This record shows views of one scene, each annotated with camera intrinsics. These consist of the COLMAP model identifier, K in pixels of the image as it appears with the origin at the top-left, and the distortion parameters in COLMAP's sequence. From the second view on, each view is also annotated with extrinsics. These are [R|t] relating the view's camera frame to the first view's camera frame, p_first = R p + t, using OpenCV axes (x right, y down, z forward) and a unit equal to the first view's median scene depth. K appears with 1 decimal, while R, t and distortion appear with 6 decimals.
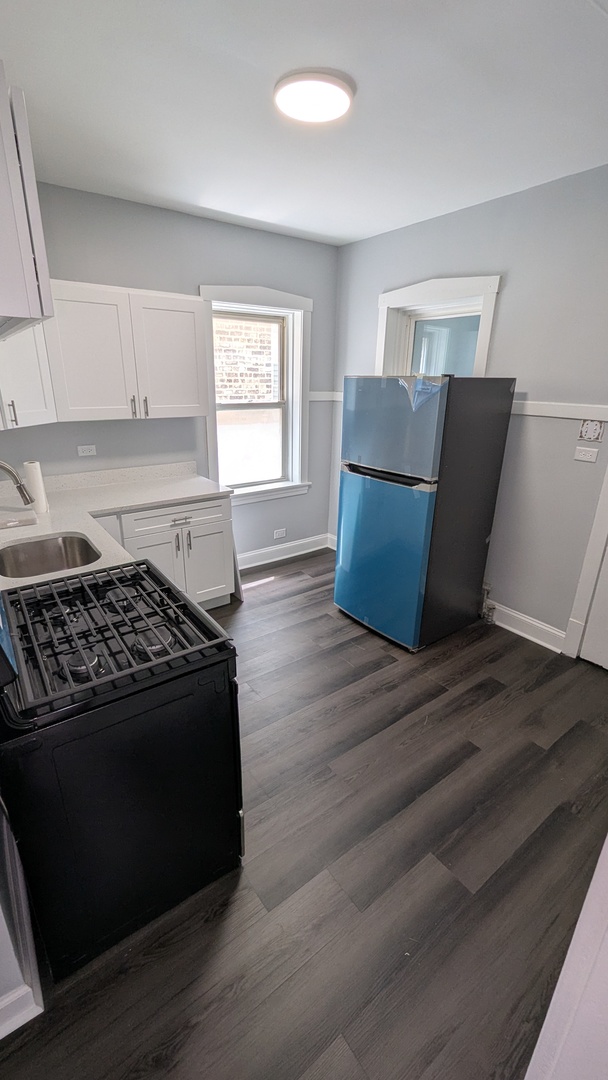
lens RADIAL K [[463.2, 0, 304.0], [0, 463.2, 540.0], [0, 0, 1]] dist [-0.000141, -0.000203]
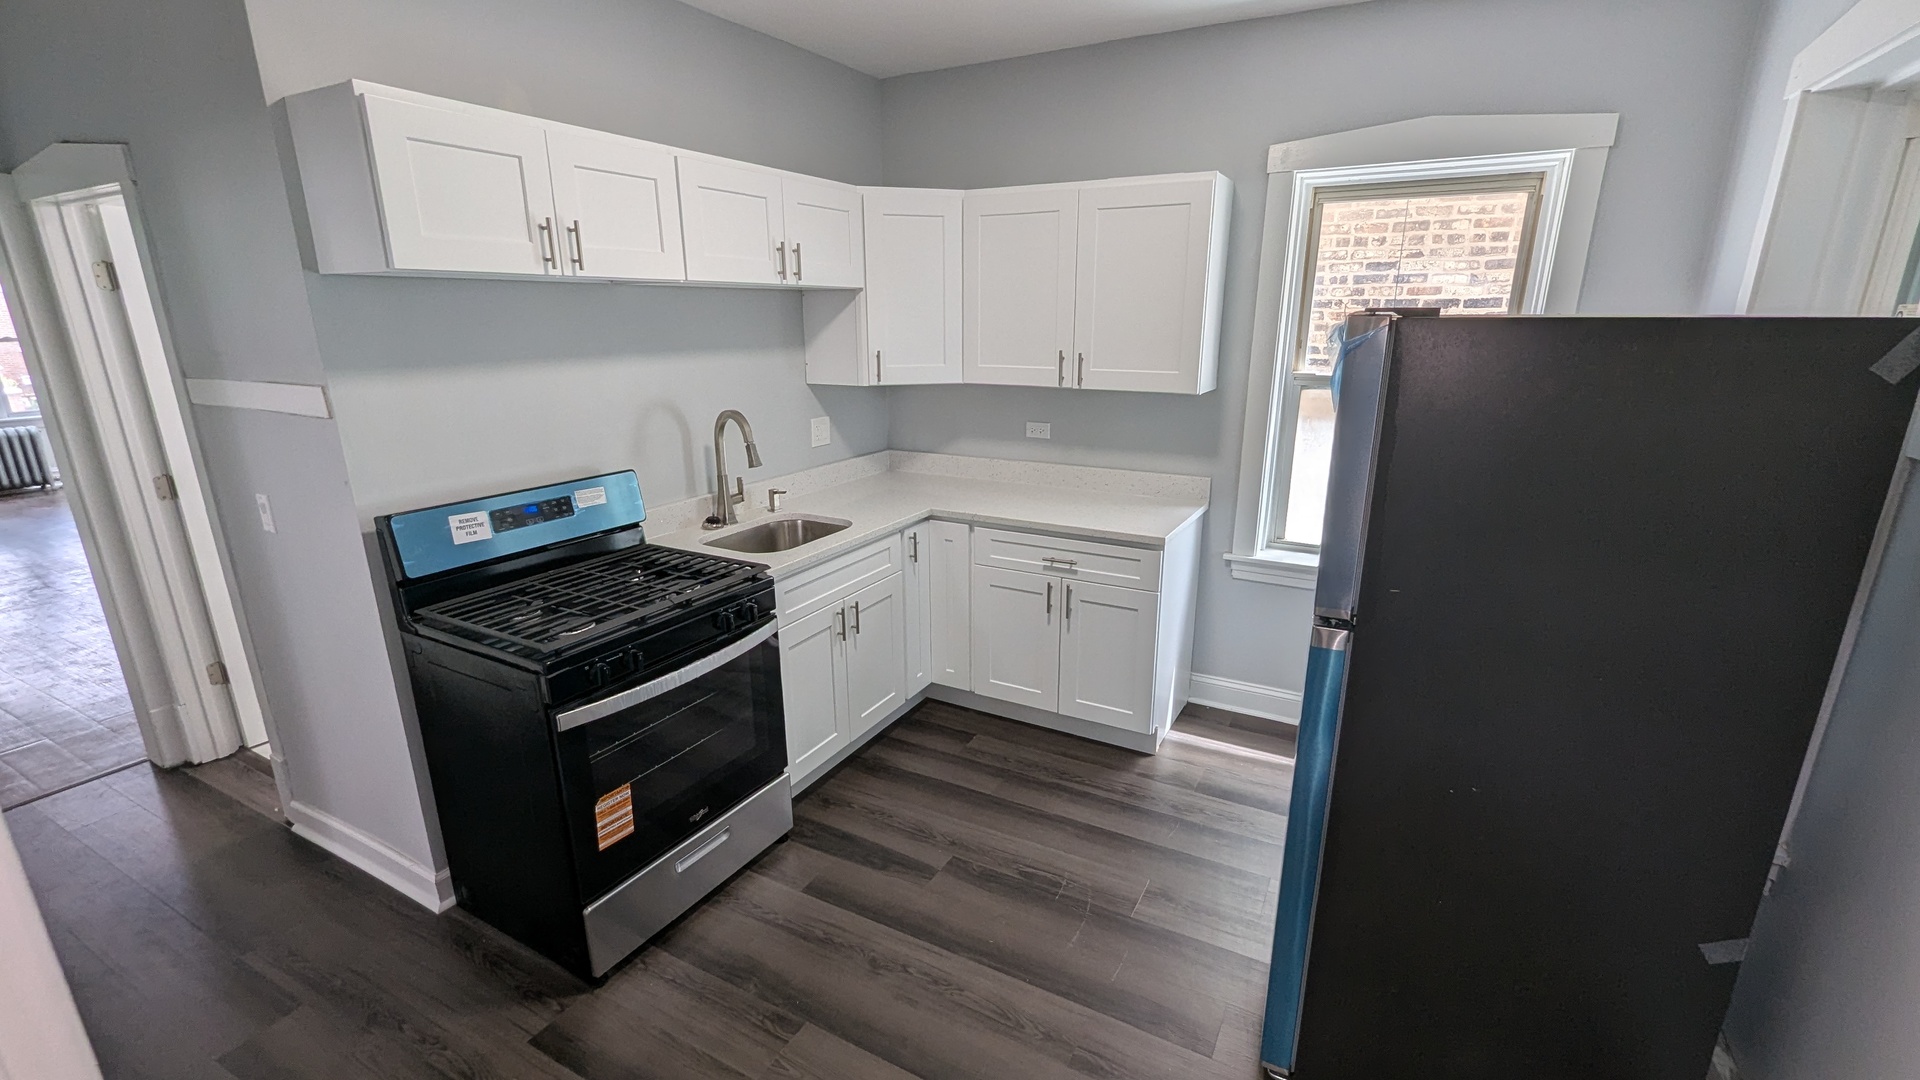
lens RADIAL K [[823.4, 0, 960.0], [0, 823.4, 540.0], [0, 0, 1]] dist [-0.000141, -0.000203]
pose [[0.420704, 0.226302, -0.878519, 0.565339], [-0.298215, 0.949069, 0.101666, -0.134291], [0.856782, 0.219216, 0.466764, 0.399753]]
